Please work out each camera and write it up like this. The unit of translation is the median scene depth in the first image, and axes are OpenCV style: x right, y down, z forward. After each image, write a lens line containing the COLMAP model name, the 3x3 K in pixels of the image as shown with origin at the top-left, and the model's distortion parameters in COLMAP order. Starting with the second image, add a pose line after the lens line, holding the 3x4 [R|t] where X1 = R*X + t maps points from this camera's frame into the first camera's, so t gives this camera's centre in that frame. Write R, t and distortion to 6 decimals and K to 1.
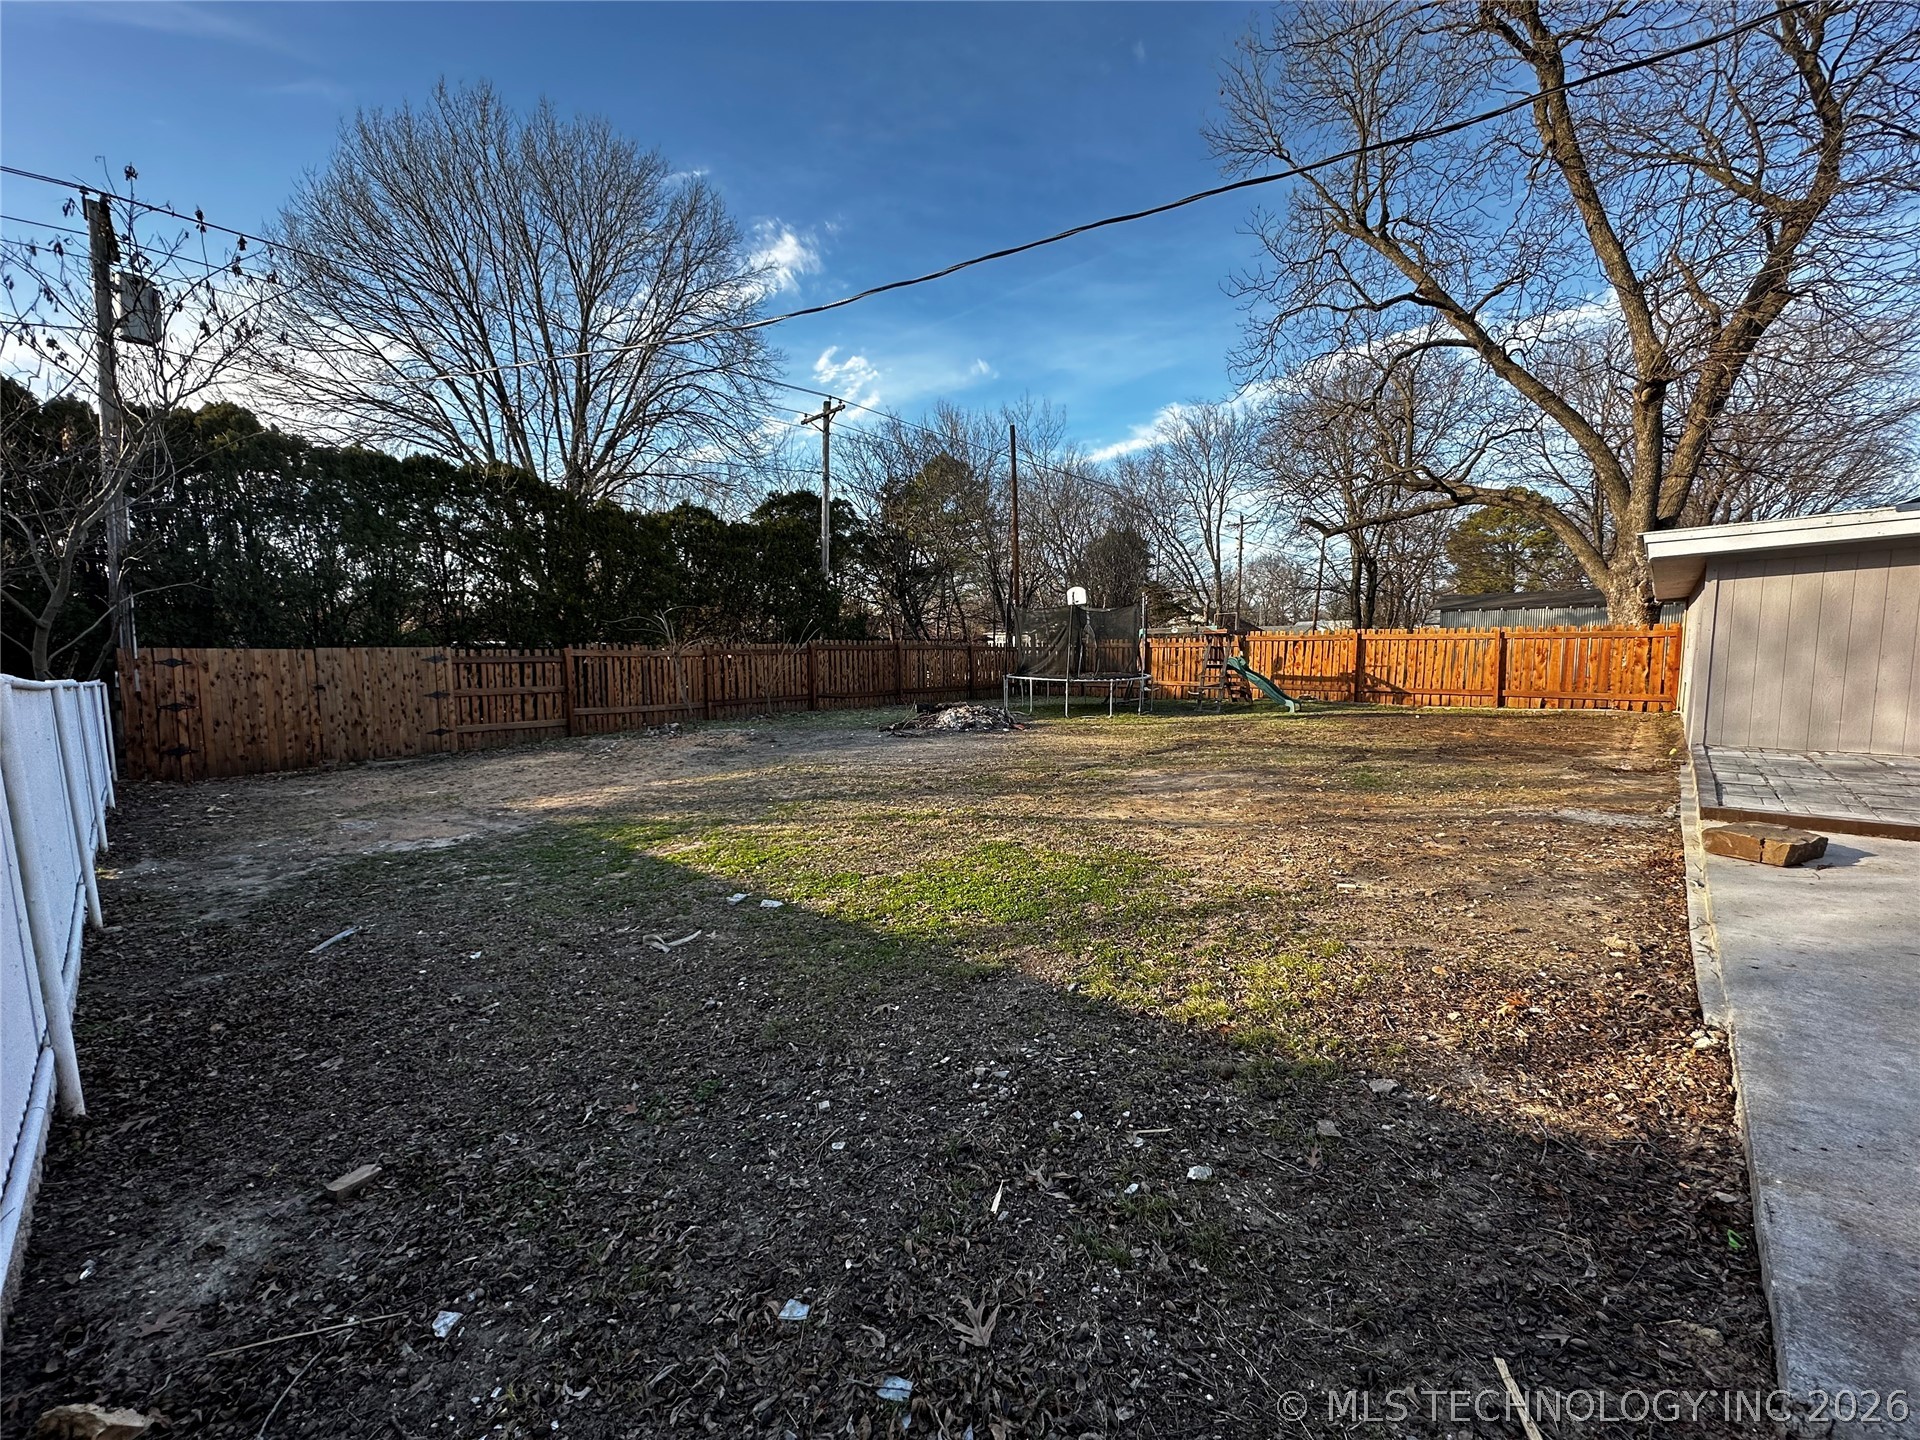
lens RADIAL K [[765.9, 0, 961.2], [0, 765.9, 728.5], [0, 0, 1]] dist [-0.003973, 0.000928]
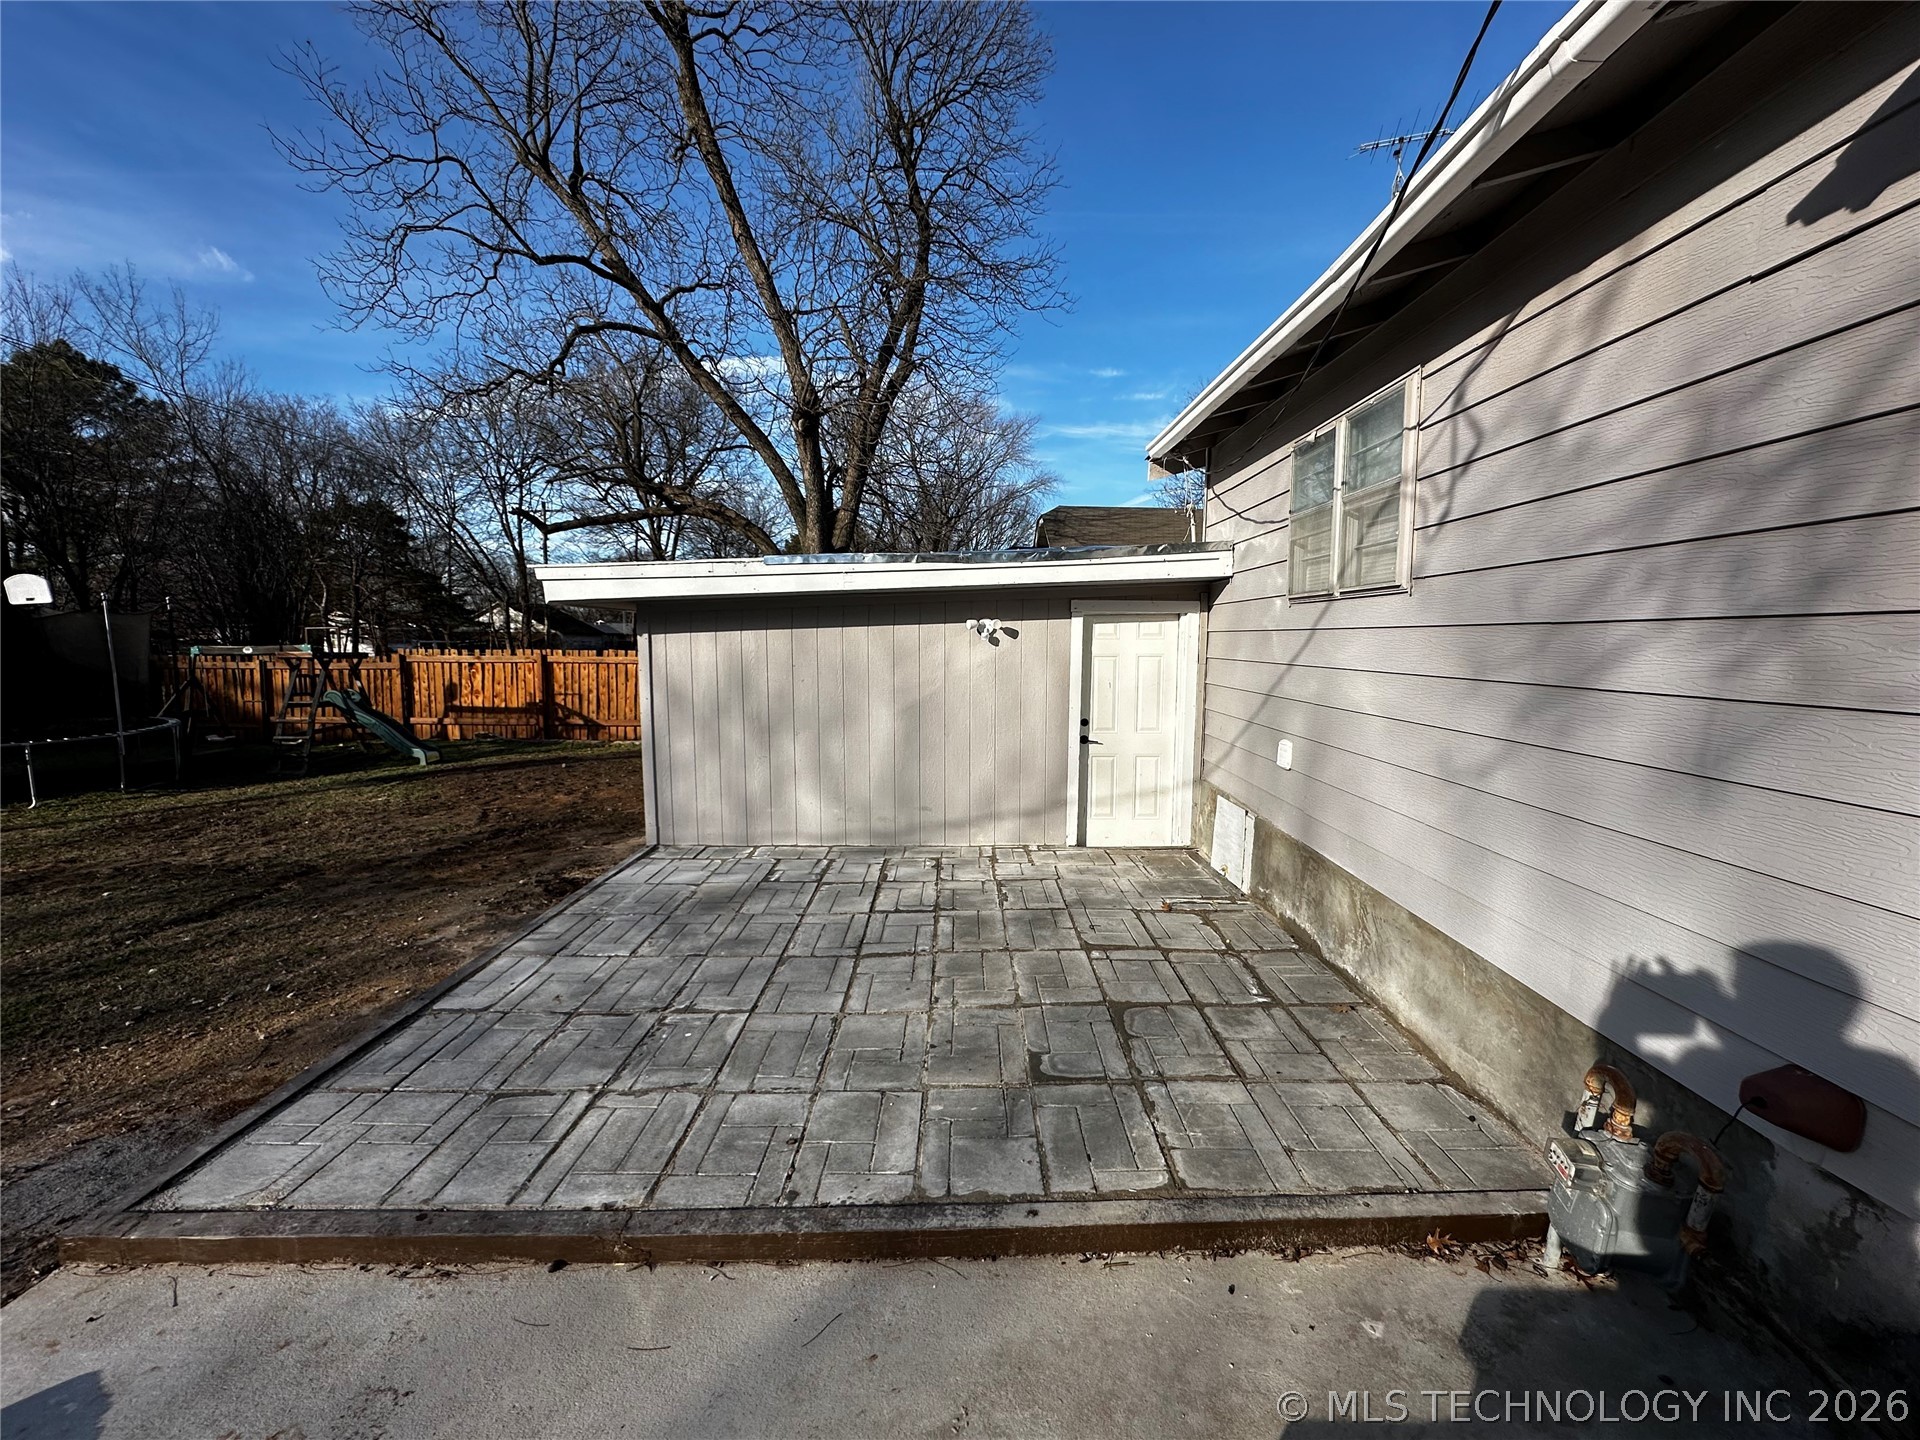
lens RADIAL K [[765.9, 0, 962.0], [0, 765.9, 717.9], [0, 0, 1]] dist [-0.003973, 0.000928]
pose [[0.738787, -0.057842, 0.671452, 0.297820], [0.061537, 0.997938, 0.018258, -0.044319], [-0.671123, 0.027831, 0.740823, 0.095295]]
